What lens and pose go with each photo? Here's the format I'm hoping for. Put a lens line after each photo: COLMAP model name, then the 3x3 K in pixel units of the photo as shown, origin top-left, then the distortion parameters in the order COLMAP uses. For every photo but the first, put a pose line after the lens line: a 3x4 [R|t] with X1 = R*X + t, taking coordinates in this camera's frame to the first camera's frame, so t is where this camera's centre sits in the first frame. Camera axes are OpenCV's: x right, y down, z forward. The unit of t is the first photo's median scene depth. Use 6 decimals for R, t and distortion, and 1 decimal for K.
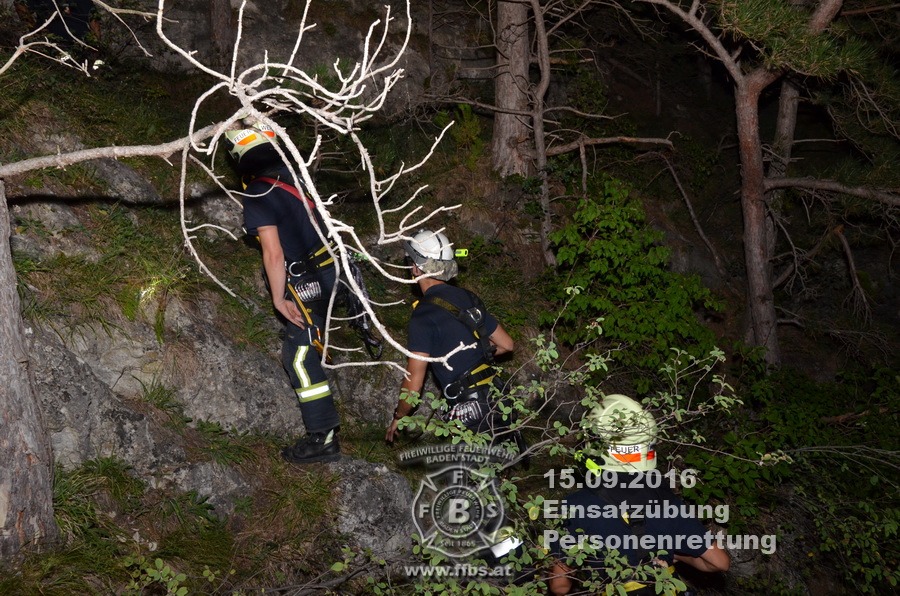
lens RADIAL K [[668.8, 0, 448.6], [0, 668.8, 307.0], [0, 0, 1]] dist [-0.109055, 0.075741]
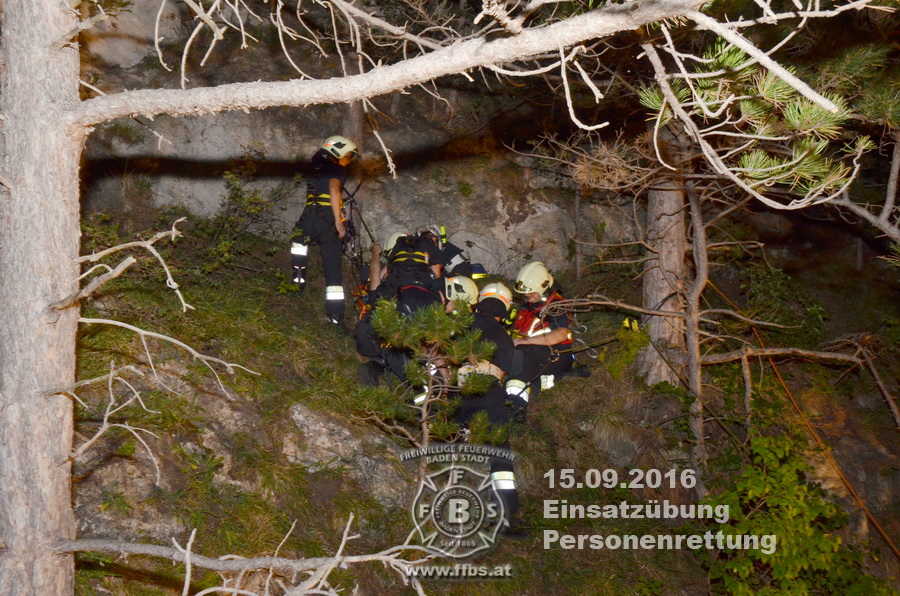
lens RADIAL K [[773.4, 0, 450.2], [0, 773.4, 301.9], [0, 0, 1]] dist [-0.067150, 0.094043]
pose [[0.978660, 0.033882, -0.202674, 0.028906], [-0.066881, 0.985129, -0.158262, -0.128515], [0.194298, 0.168440, 0.966373, -0.024997]]
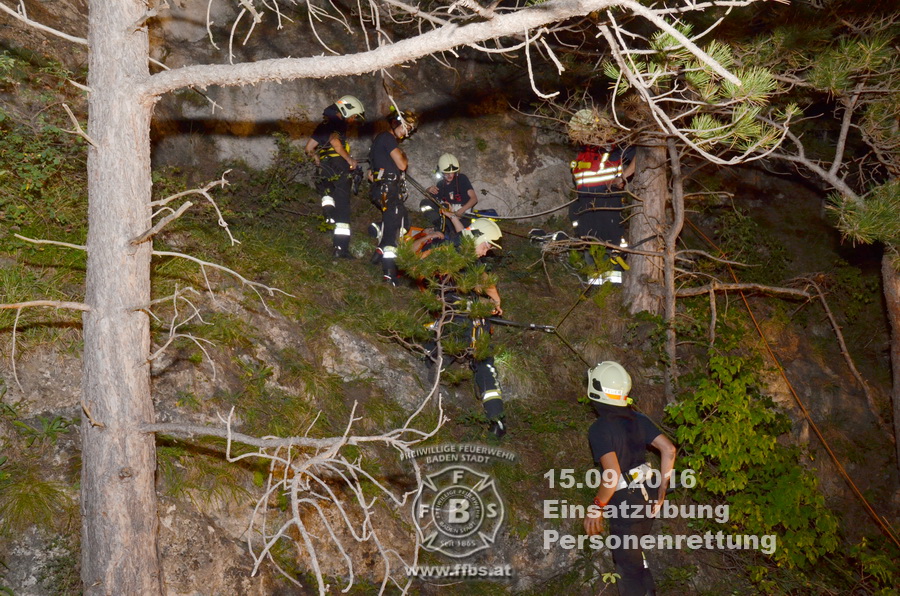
lens RADIAL K [[668.8, 0, 447.2], [0, 668.8, 302.4], [0, 0, 1]] dist [-0.109055, 0.075741]
pose [[0.969045, 0.061510, -0.239100, 0.050689], [-0.079774, 0.994527, -0.067470, -0.123418], [0.233641, 0.084455, 0.968648, -0.043368]]
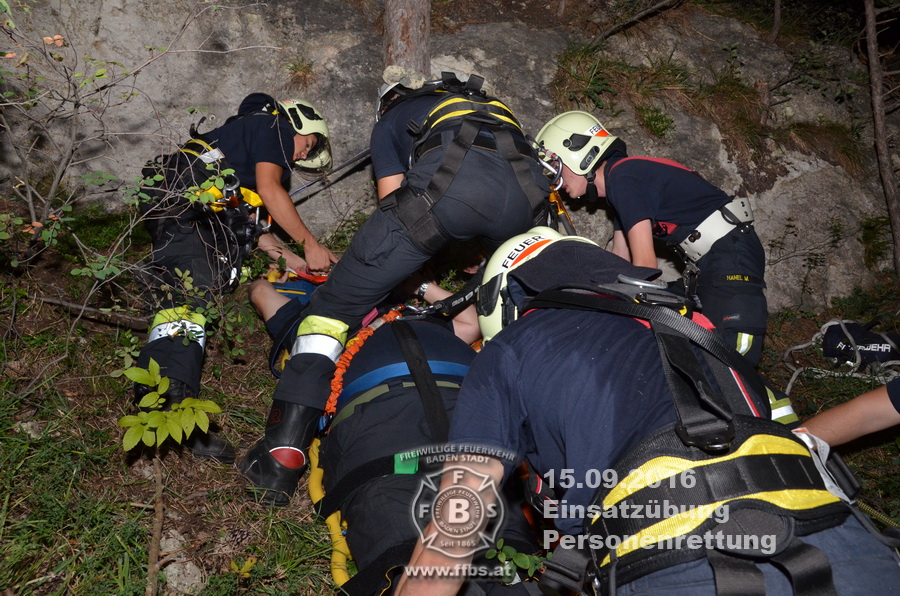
lens RADIAL K [[608.1, 0, 446.3], [0, 608.1, 292.8], [0, 0, 1]] dist [-0.005815, 0.000472]
pose [[0.953989, -0.013235, -0.299549, -0.256938], [-0.049122, 0.978629, -0.199682, -0.304775], [0.295790, 0.205209, 0.932951, 0.817869]]
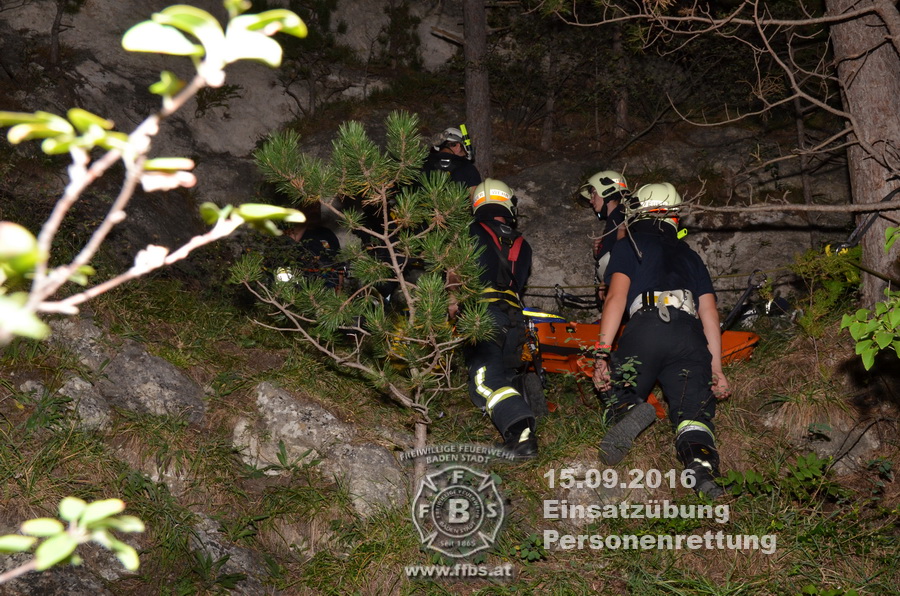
lens RADIAL K [[898.8, 0, 444.6], [0, 898.8, 297.2], [0, 0, 1]] dist [0.063595, 0.000000]
pose [[0.805757, -0.202831, -0.556431, 0.203278], [-0.063573, 0.904476, -0.421759, 0.080865], [0.588825, 0.375209, 0.715893, 0.344656]]
